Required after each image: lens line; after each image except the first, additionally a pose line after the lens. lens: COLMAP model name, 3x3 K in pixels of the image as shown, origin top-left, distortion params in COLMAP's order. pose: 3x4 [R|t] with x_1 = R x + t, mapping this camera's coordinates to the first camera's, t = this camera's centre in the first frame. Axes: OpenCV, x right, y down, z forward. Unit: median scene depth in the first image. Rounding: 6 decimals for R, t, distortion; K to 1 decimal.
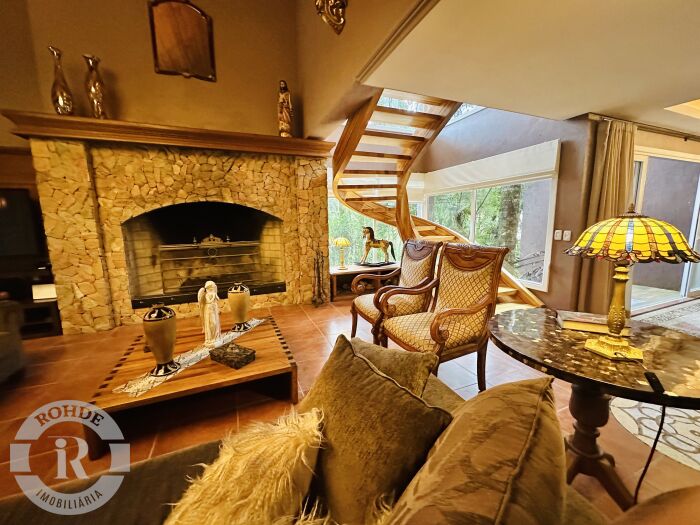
lens RADIAL K [[280.7, 0, 351.9], [0, 280.7, 261.4], [0, 0, 1]] dist [-0.001117, 0.000061]
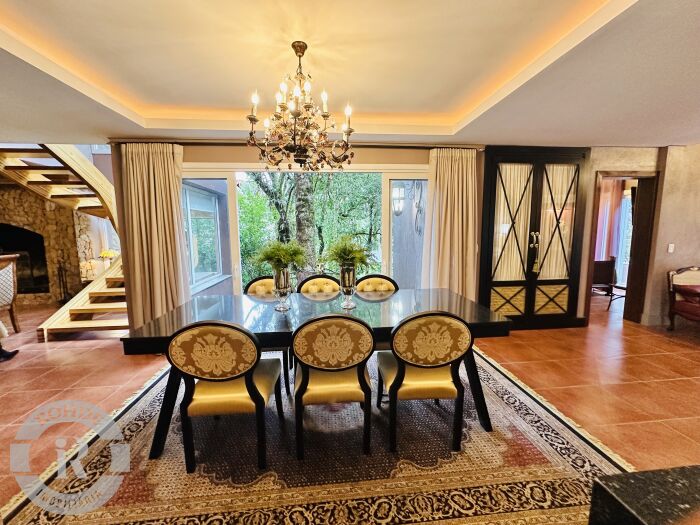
lens RADIAL K [[280.7, 0, 352.8], [0, 280.7, 261.2], [0, 0, 1]] dist [-0.001117, 0.000061]
pose [[0.956341, 0.038454, -0.289712, 1.610400], [-0.046756, 0.998669, -0.021787, -0.077460], [0.288489, 0.034382, 0.956866, 0.226696]]
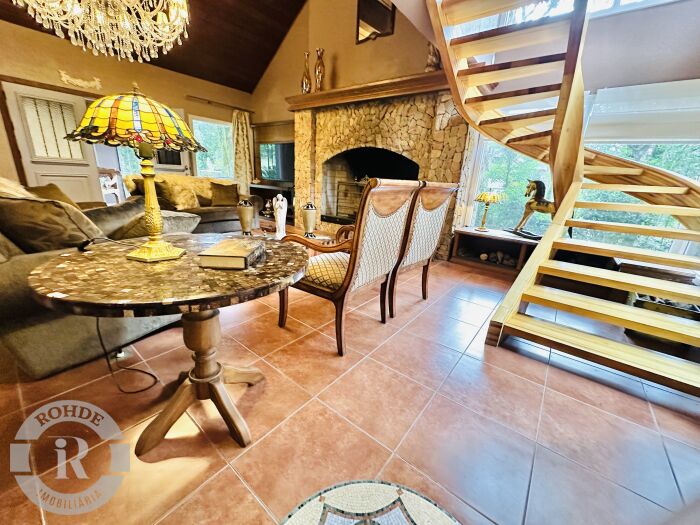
lens RADIAL K [[280.7, 0, 351.3], [0, 280.7, 261.5], [0, 0, 1]] dist [-0.001117, 0.000061]
pose [[0.491696, 0.290398, -0.820917, 0.611158], [-0.192701, 0.955665, 0.222644, 0.004865], [0.849177, 0.048718, 0.525857, 0.323694]]
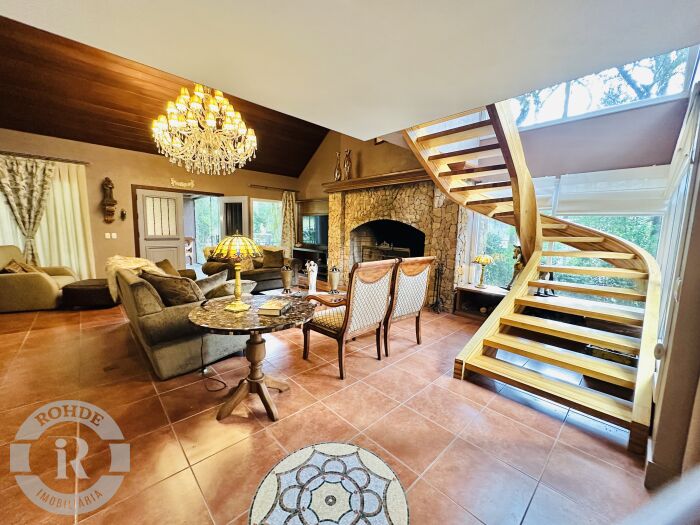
lens RADIAL K [[280.7, 0, 351.0], [0, 280.7, 261.5], [0, 0, 1]] dist [-0.001117, 0.000061]
pose [[0.364551, 0.130153, -0.922043, 0.861097], [-0.168518, 0.983055, 0.072138, -0.068987], [0.915808, 0.129083, 0.380307, 0.288085]]
